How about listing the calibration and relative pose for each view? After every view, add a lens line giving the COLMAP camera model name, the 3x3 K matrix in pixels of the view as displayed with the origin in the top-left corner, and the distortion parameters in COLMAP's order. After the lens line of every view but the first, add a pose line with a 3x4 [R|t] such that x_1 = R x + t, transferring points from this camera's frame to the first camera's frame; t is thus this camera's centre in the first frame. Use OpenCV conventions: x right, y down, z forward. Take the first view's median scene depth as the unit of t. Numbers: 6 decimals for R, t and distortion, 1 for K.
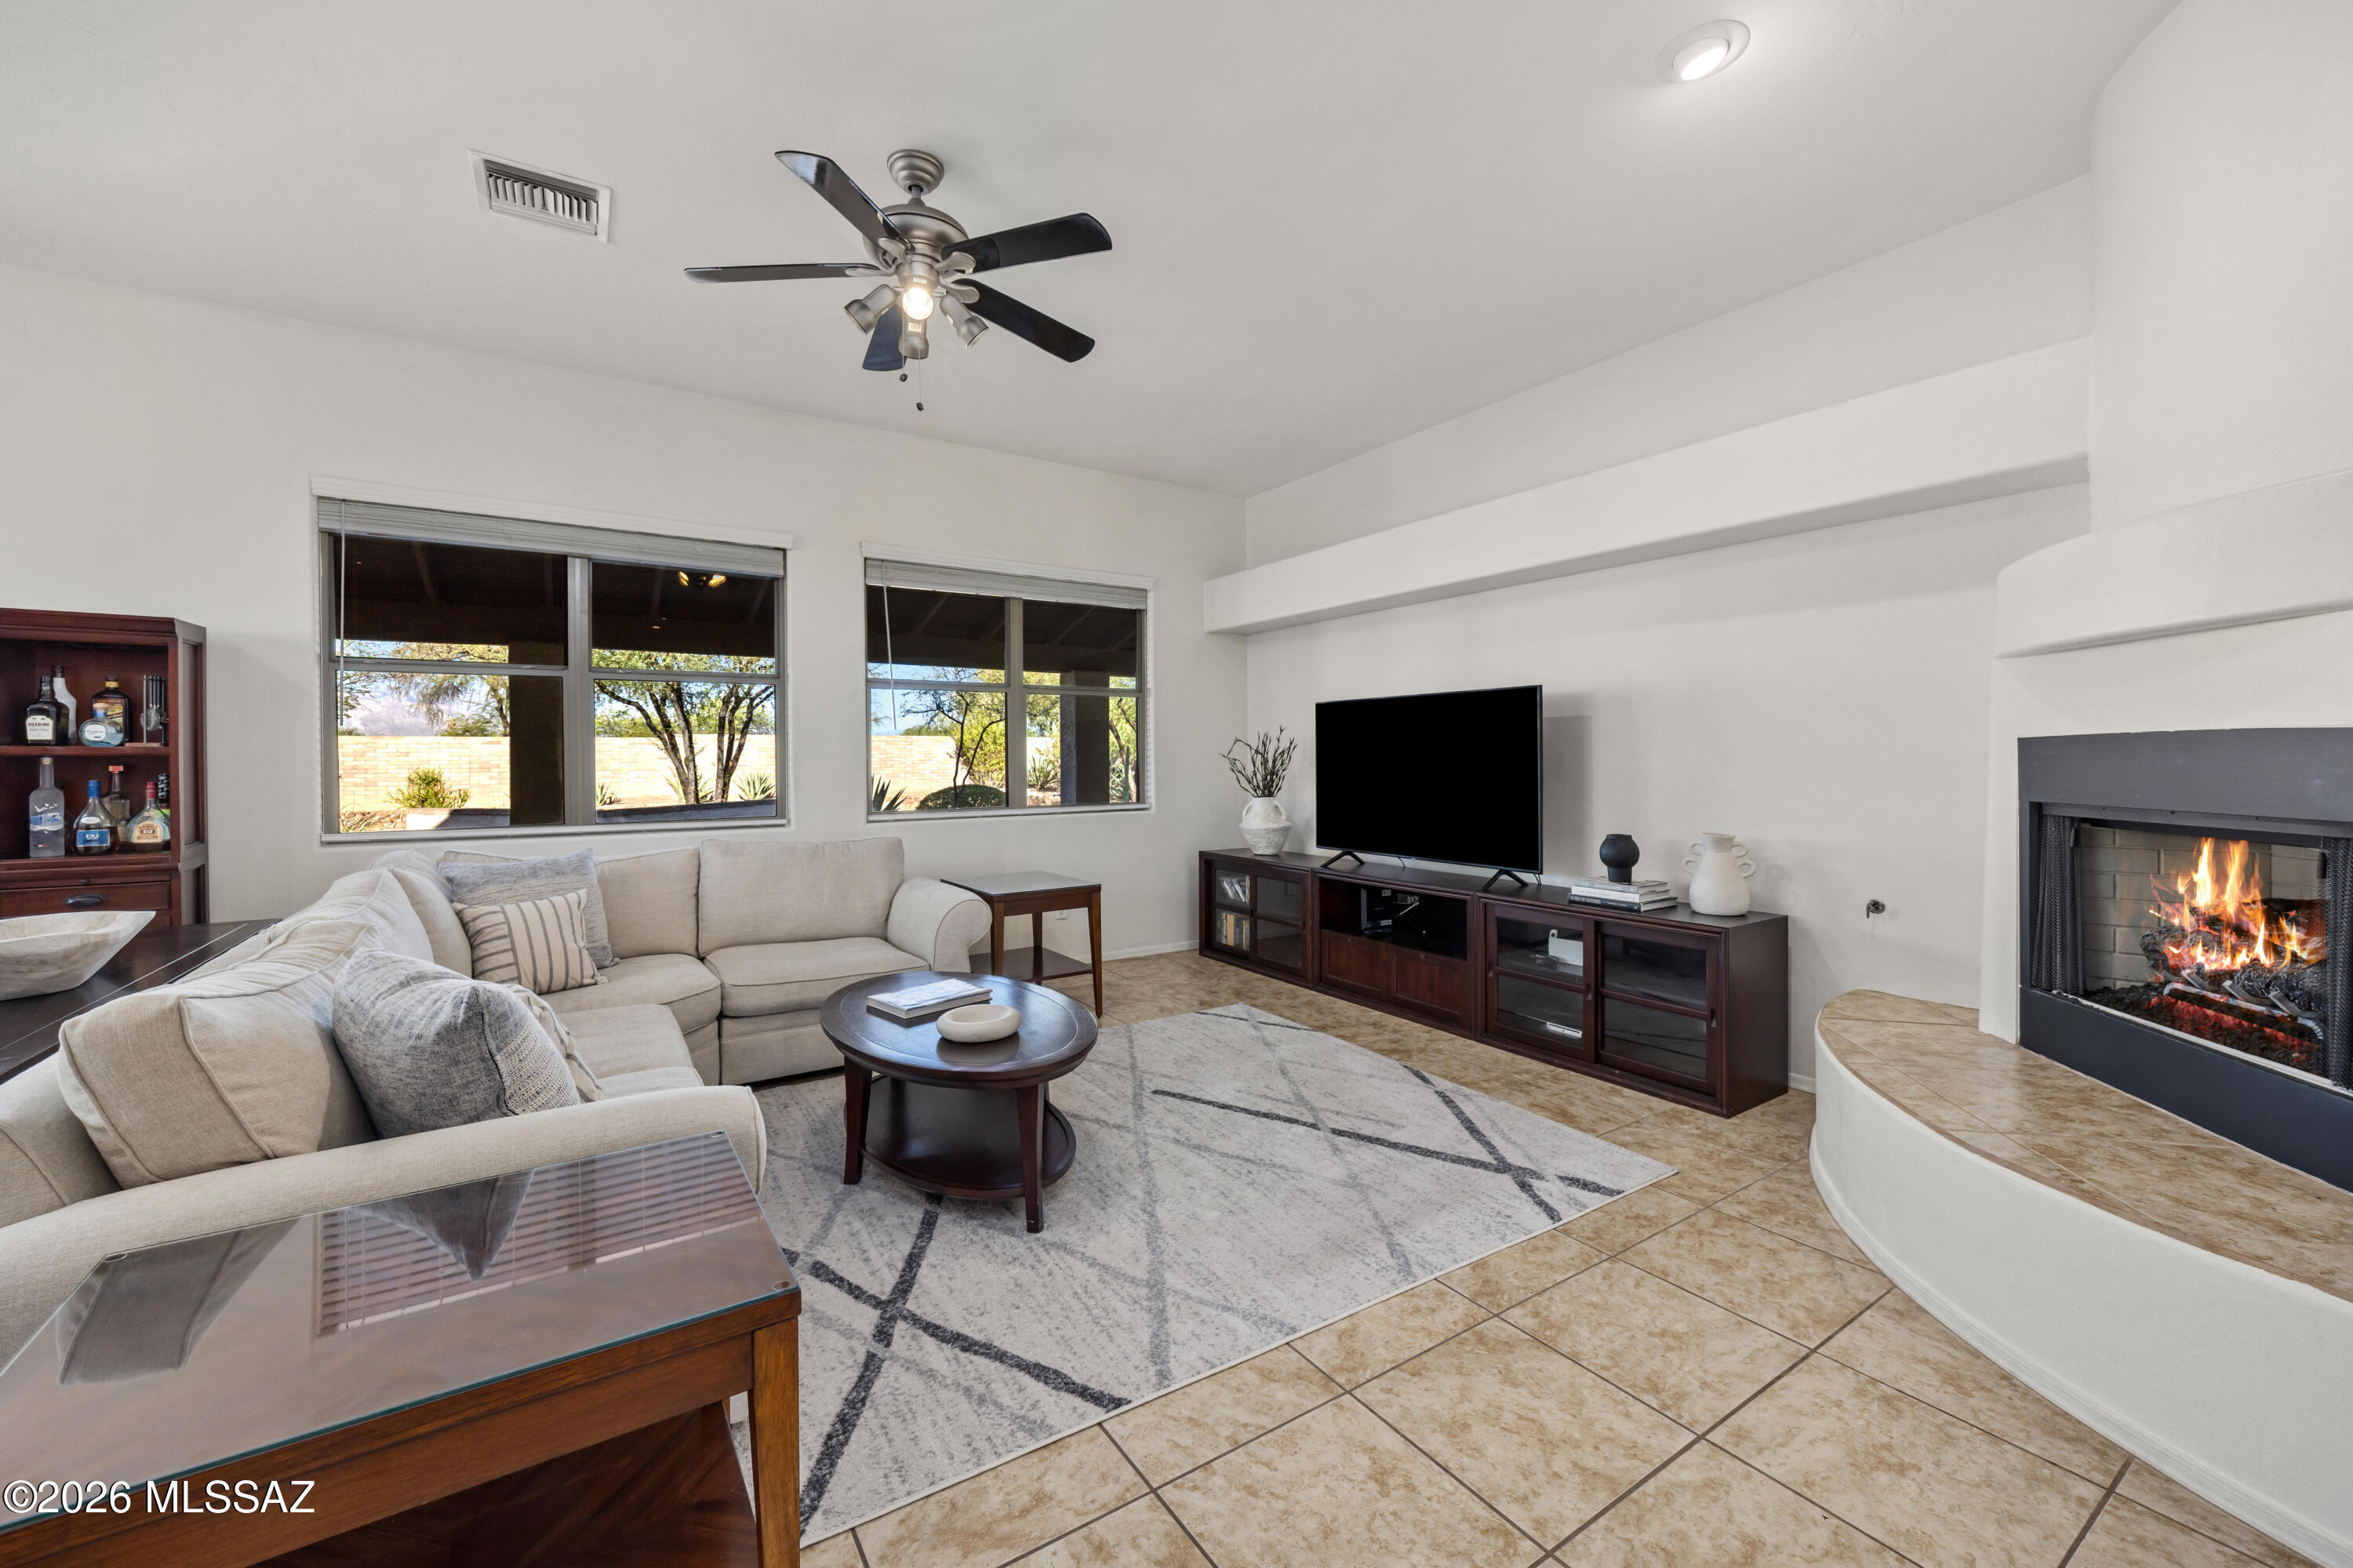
lens RADIAL K [[927.7, 0, 1171.2], [0, 927.7, 760.0], [0, 0, 1]] dist [-0.000775, -0.000321]
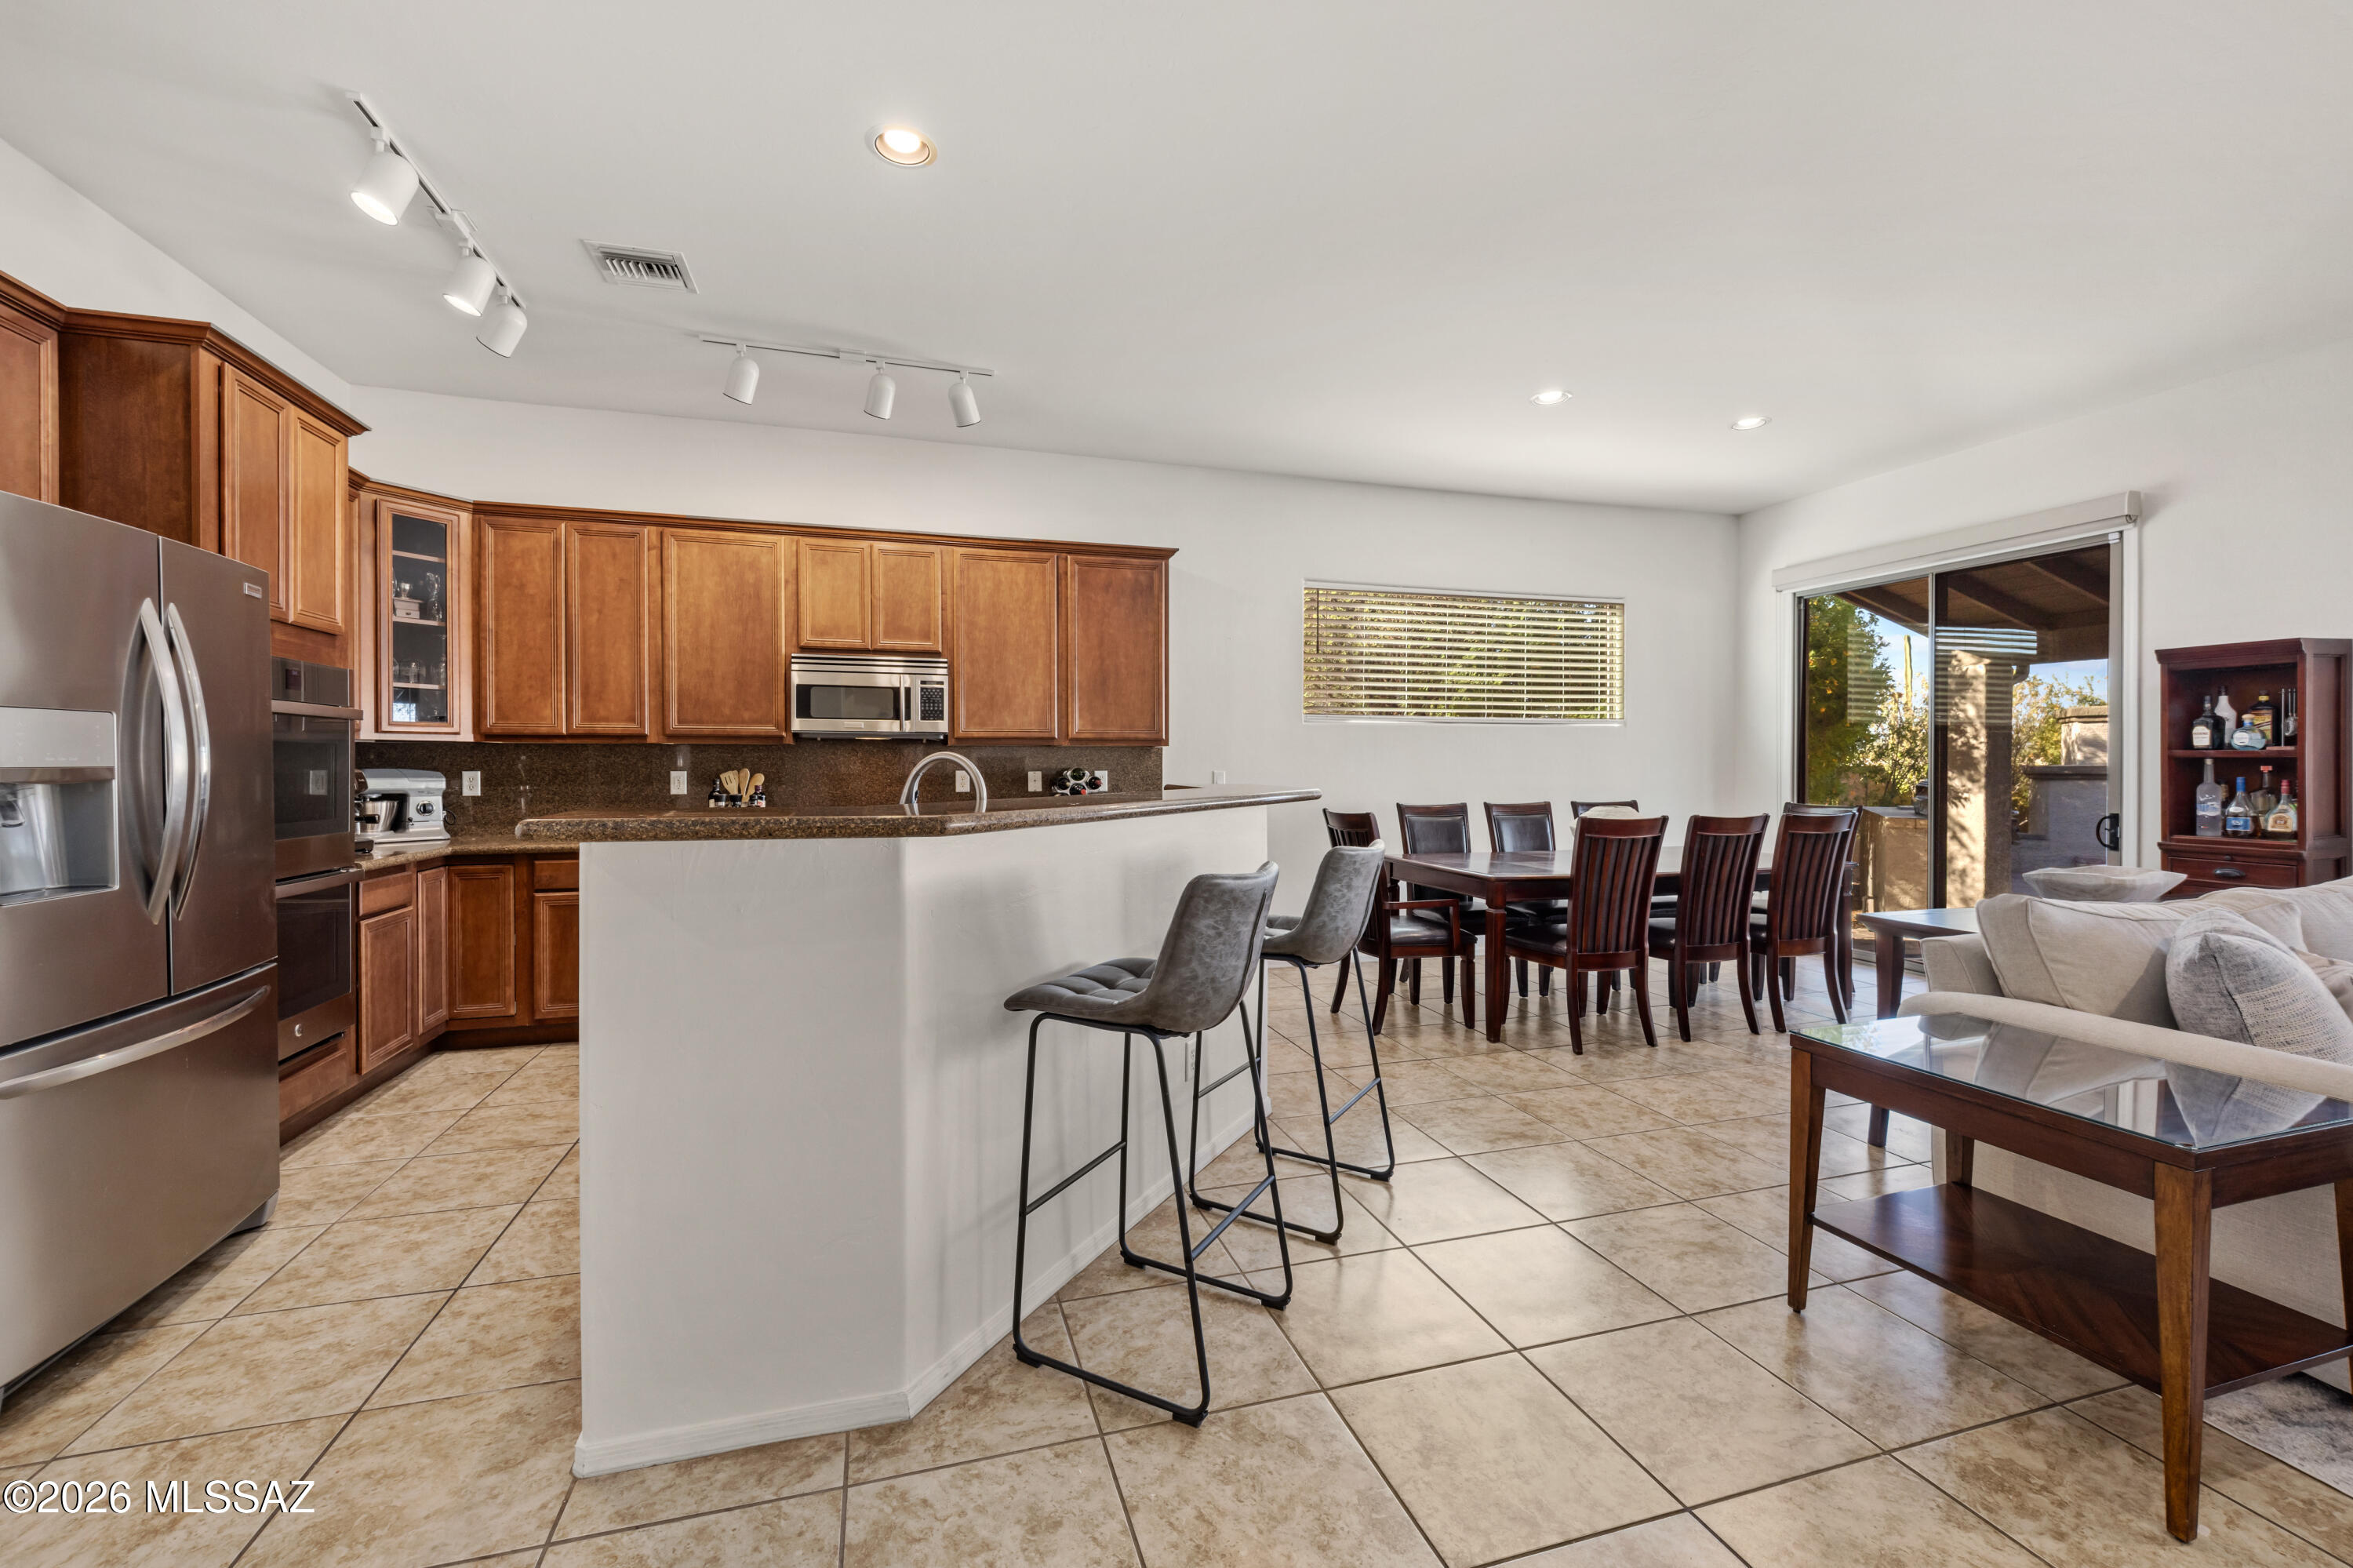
lens RADIAL K [[944.9, 0, 1167.5], [0, 944.9, 774.8], [0, 0, 1]] dist [0.001372, -0.000181]
pose [[-0.281712, 0.016351, -0.959360, 0.432814], [-0.000693, 0.999851, 0.017244, -0.002359], [0.959499, 0.005522, -0.281658, -0.019740]]
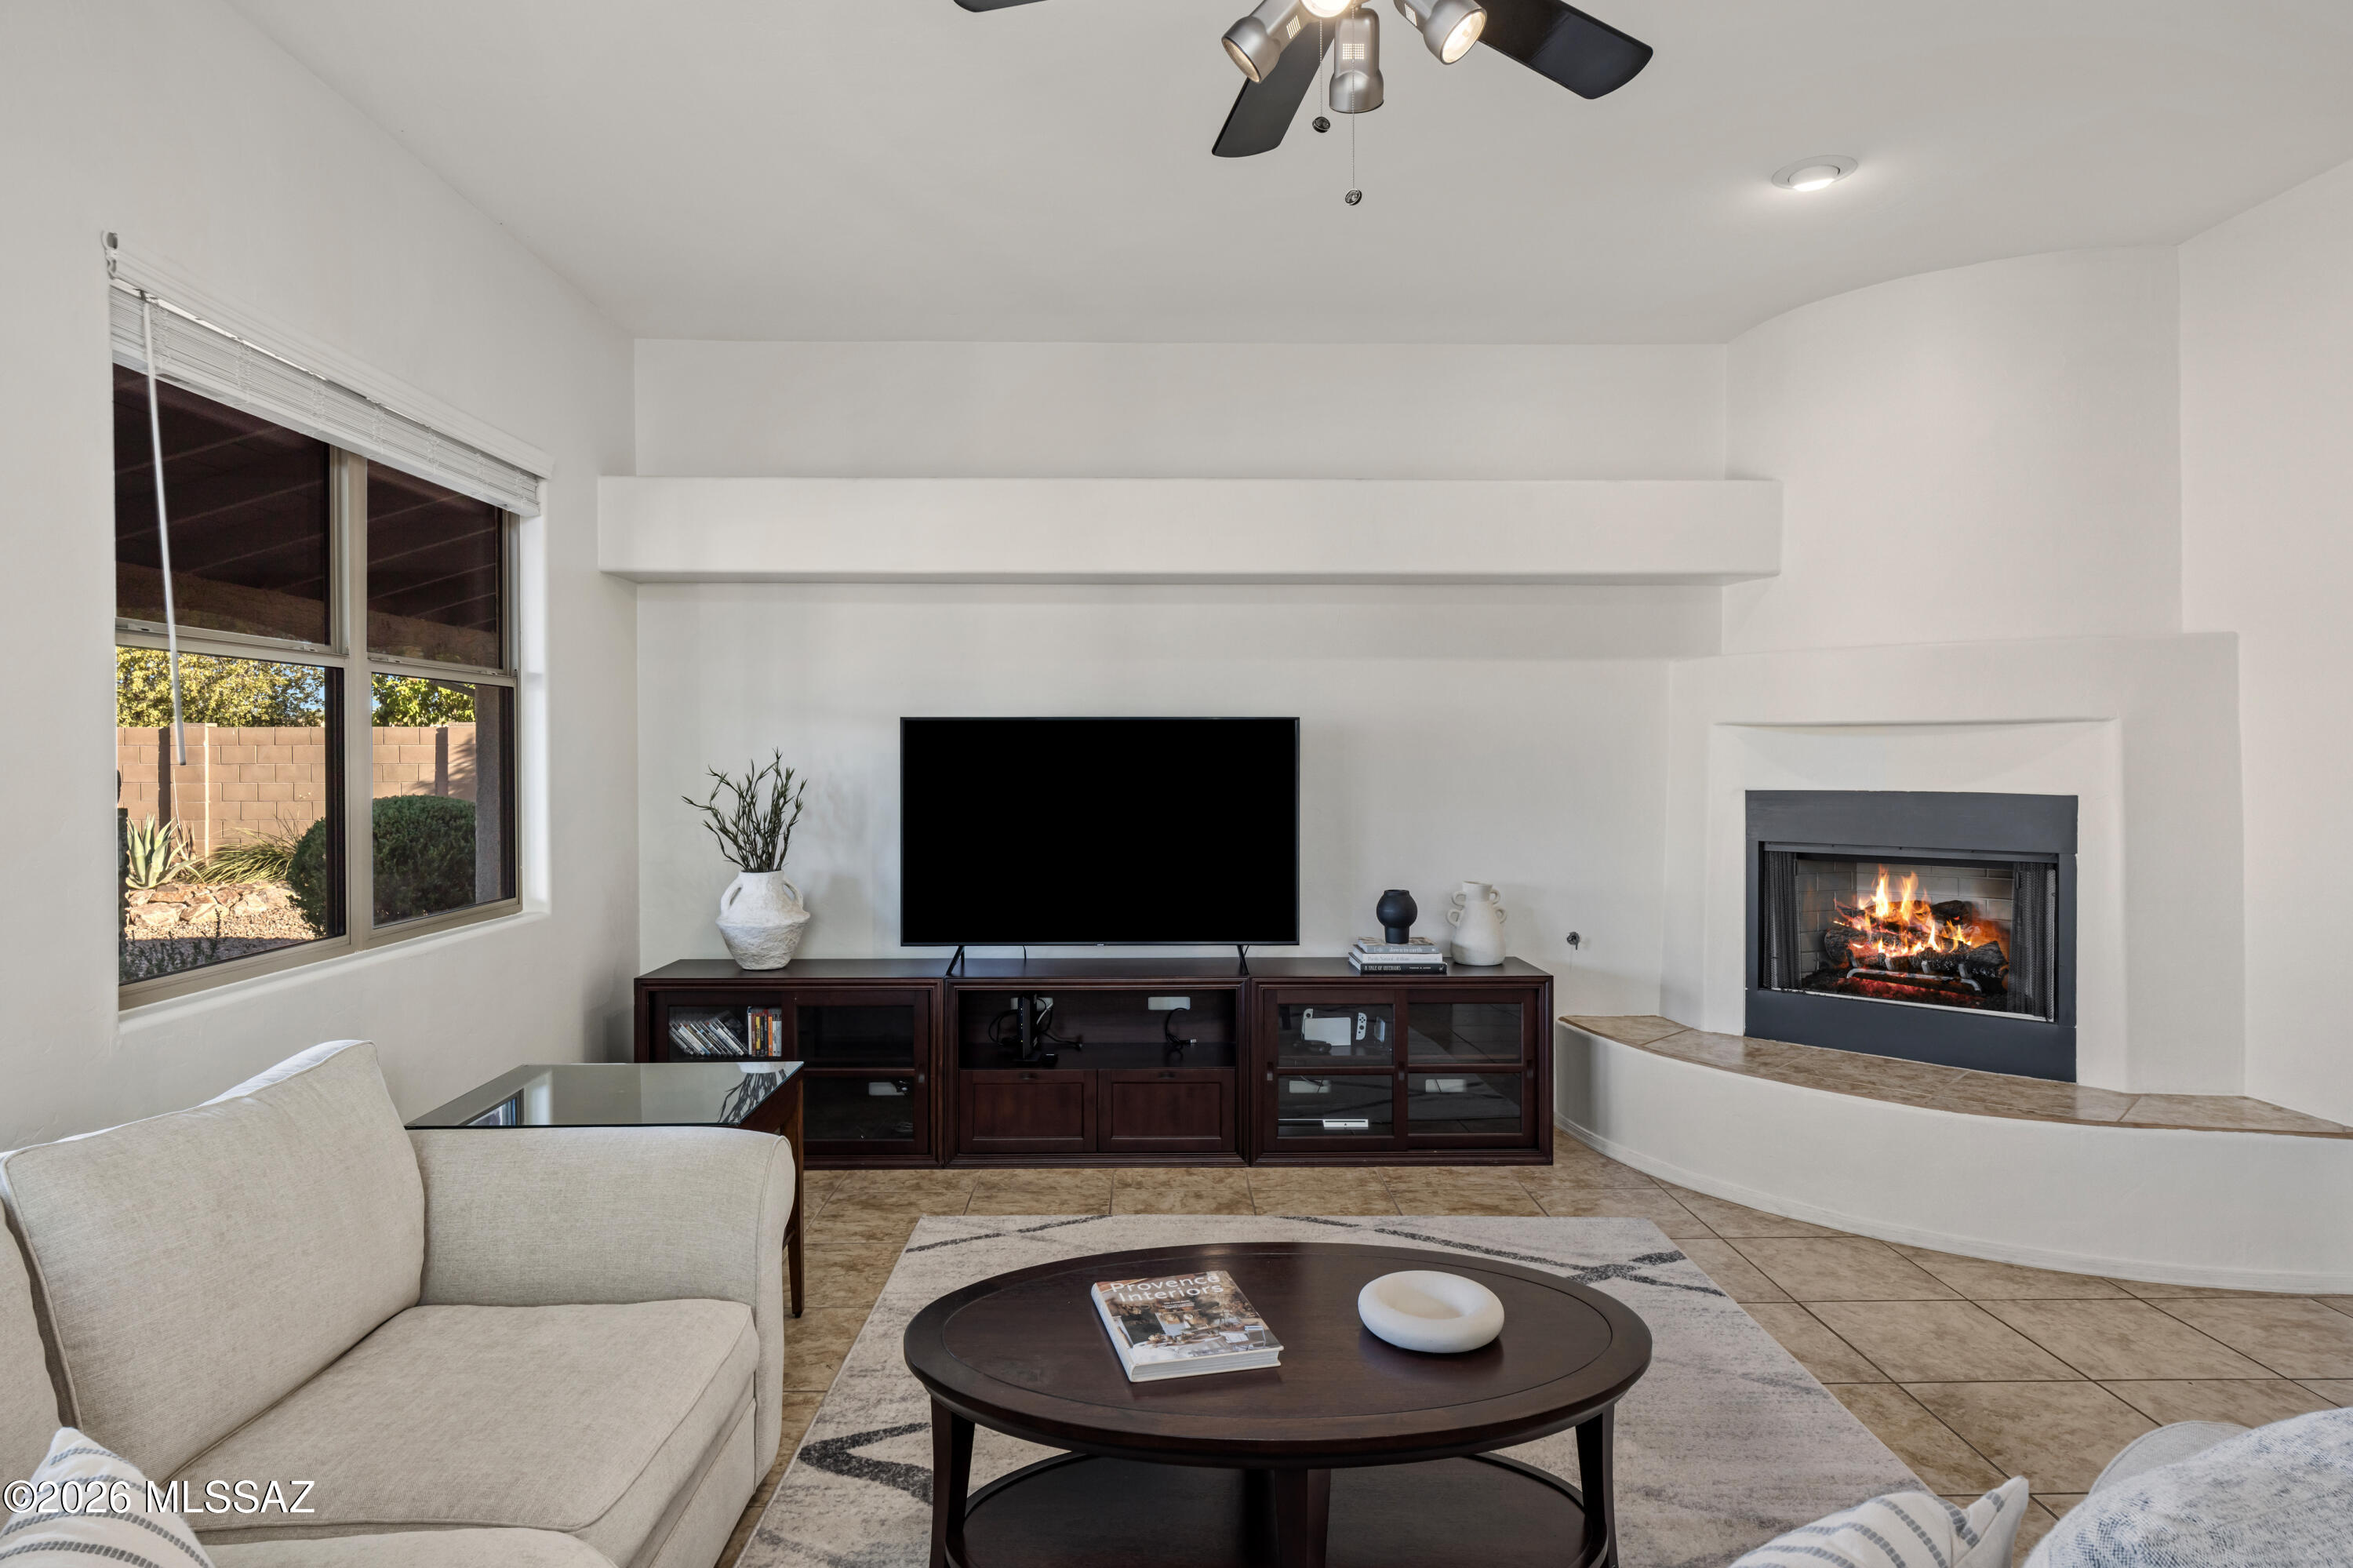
lens RADIAL K [[1322.4, 0, 1170.0], [0, 1322.4, 766.2], [0, 0, 1]] dist [0.001595, -0.000640]
pose [[0.529724, -0.002137, 0.848168, -0.806206], [0.000129, 0.999997, 0.002439, -0.048564], [-0.848170, -0.001183, 0.529722, 0.567172]]
